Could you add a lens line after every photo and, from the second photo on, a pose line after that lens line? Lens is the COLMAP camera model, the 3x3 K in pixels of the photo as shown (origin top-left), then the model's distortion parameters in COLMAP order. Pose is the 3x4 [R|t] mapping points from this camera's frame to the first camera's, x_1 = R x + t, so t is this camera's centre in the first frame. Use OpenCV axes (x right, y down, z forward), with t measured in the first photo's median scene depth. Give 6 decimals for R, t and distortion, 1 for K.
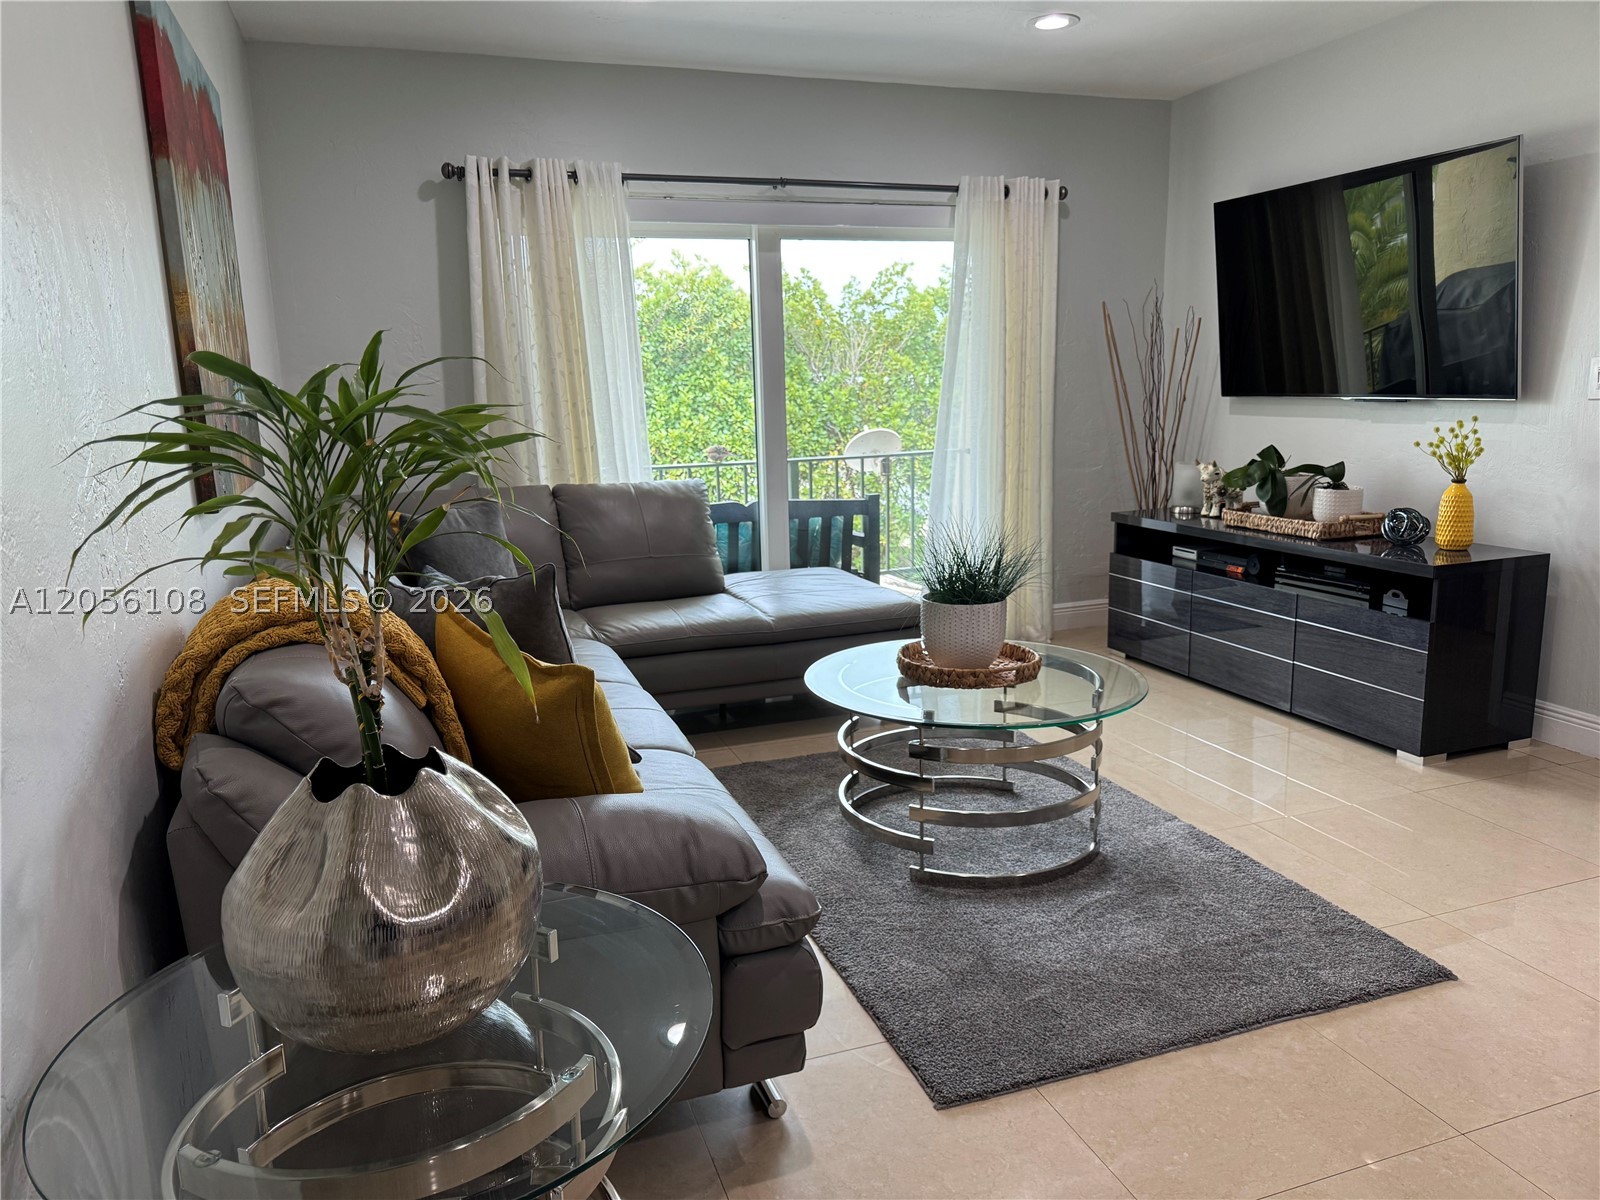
lens RADIAL K [[1131.1, 0, 792.7], [0, 1131.1, 609.9], [0, 0, 1]] dist [0.066400, -0.089454]
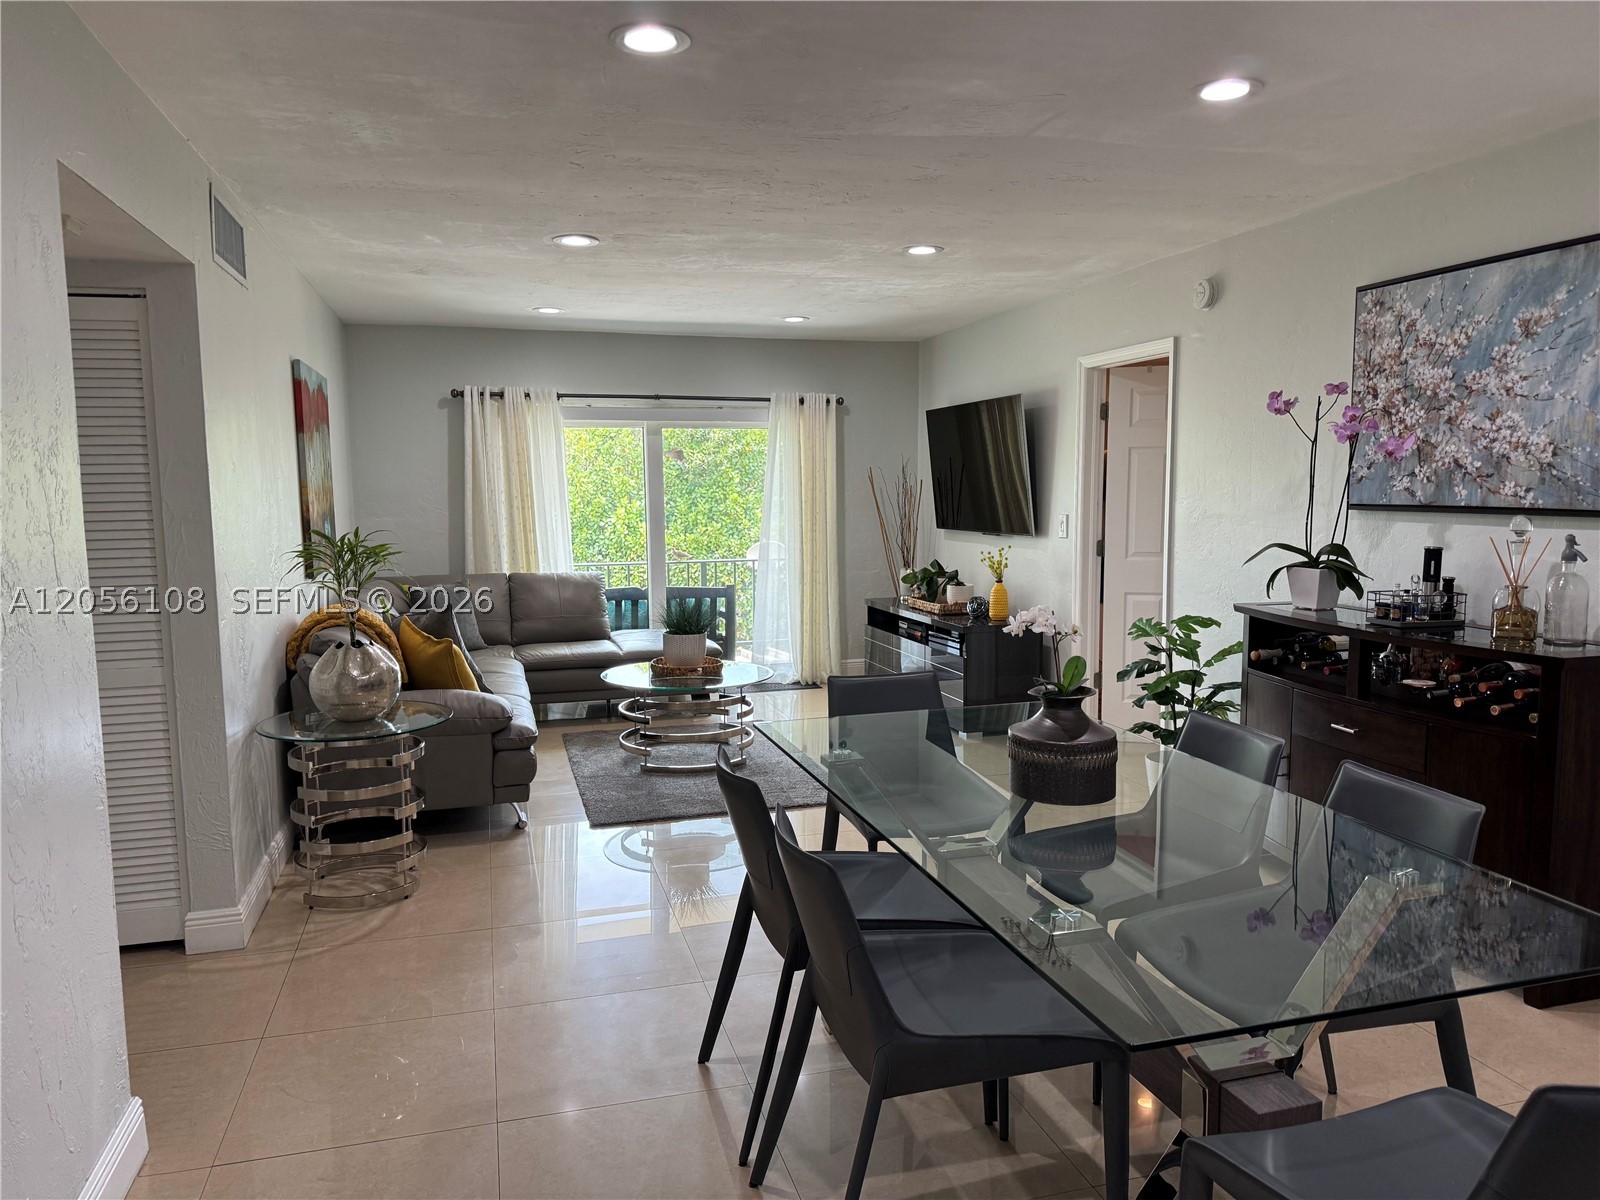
lens RADIAL K [[1131.1, 0, 808.3], [0, 1131.1, 618.3], [0, 0, 1]] dist [0.066400, -0.089454]
pose [[0.998301, 0.023252, -0.053419, 0.310981], [-0.027507, 0.996386, -0.080358, 0.076344], [0.051358, 0.081691, 0.995334, -0.621471]]
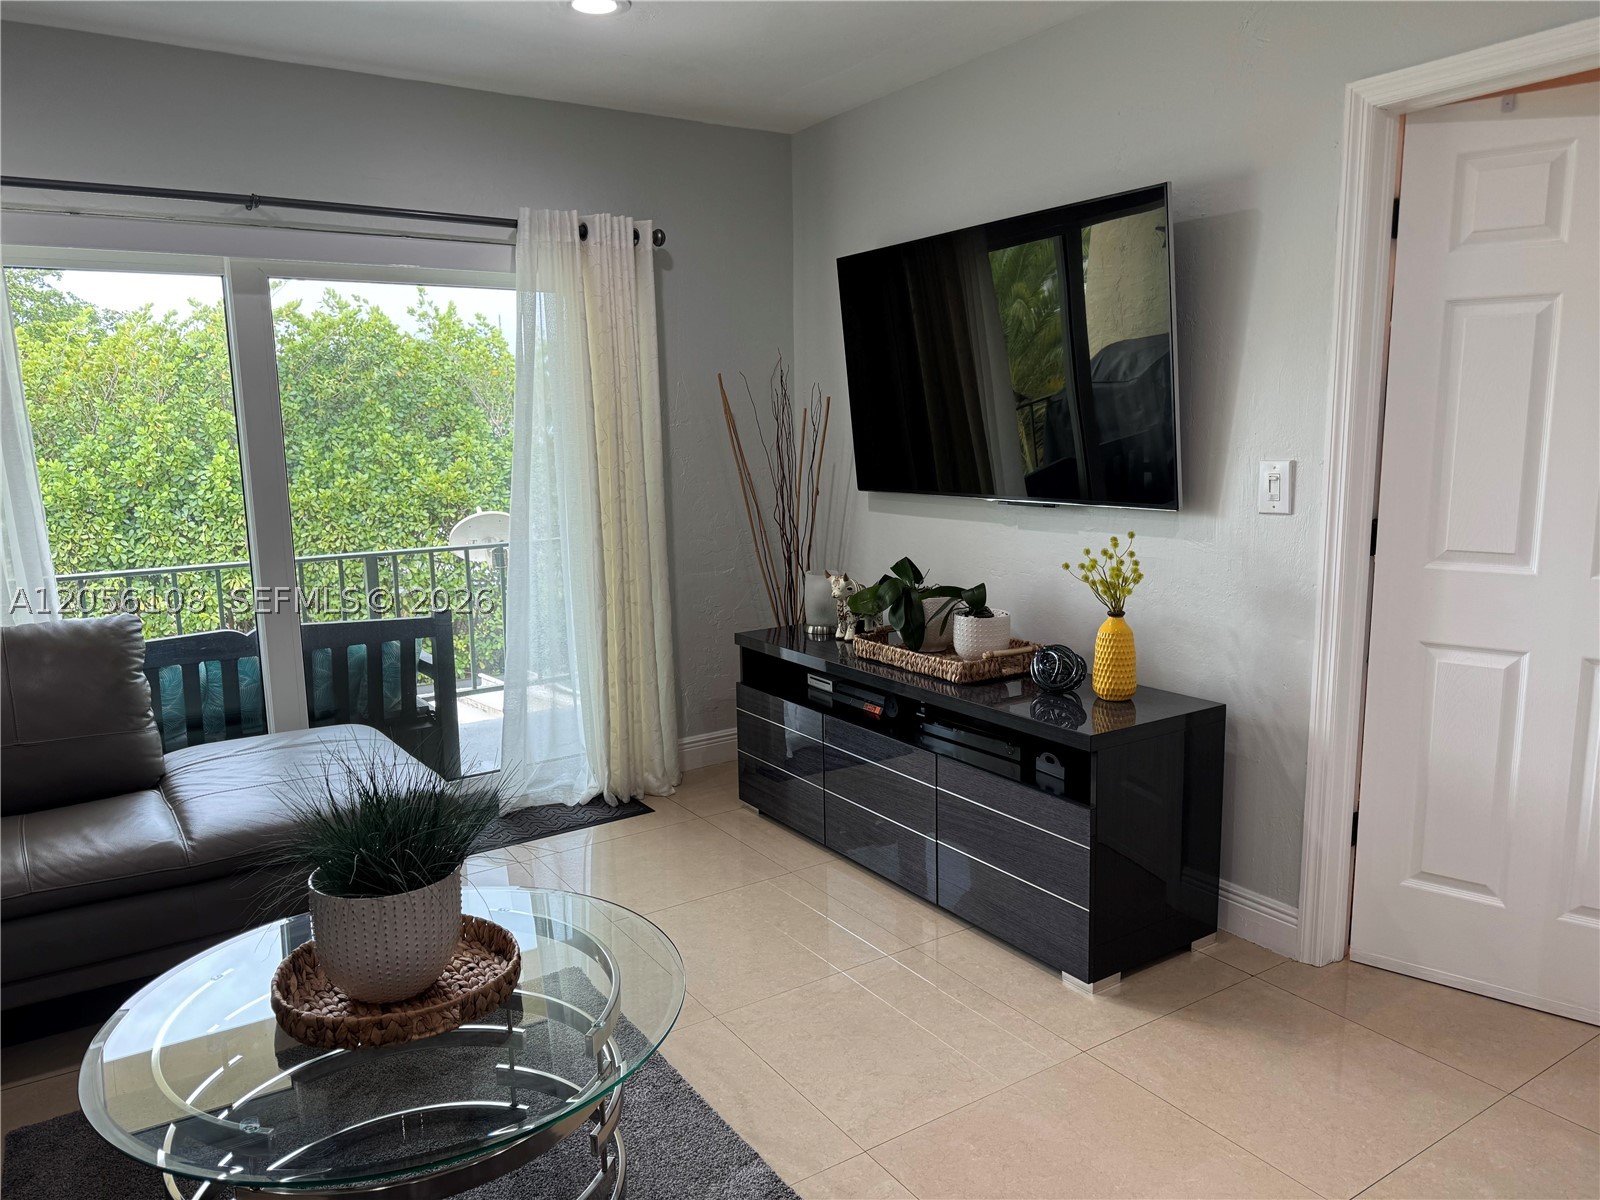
lens RADIAL K [[1131.1, 0, 791.1], [0, 1131.1, 601.2], [0, 0, 1]] dist [0.066400, -0.089454]
pose [[0.972830, -0.027575, 0.229871, 0.149168], [0.038411, 0.998345, -0.042797, -0.078934], [-0.228310, 0.050463, 0.972280, 0.233919]]
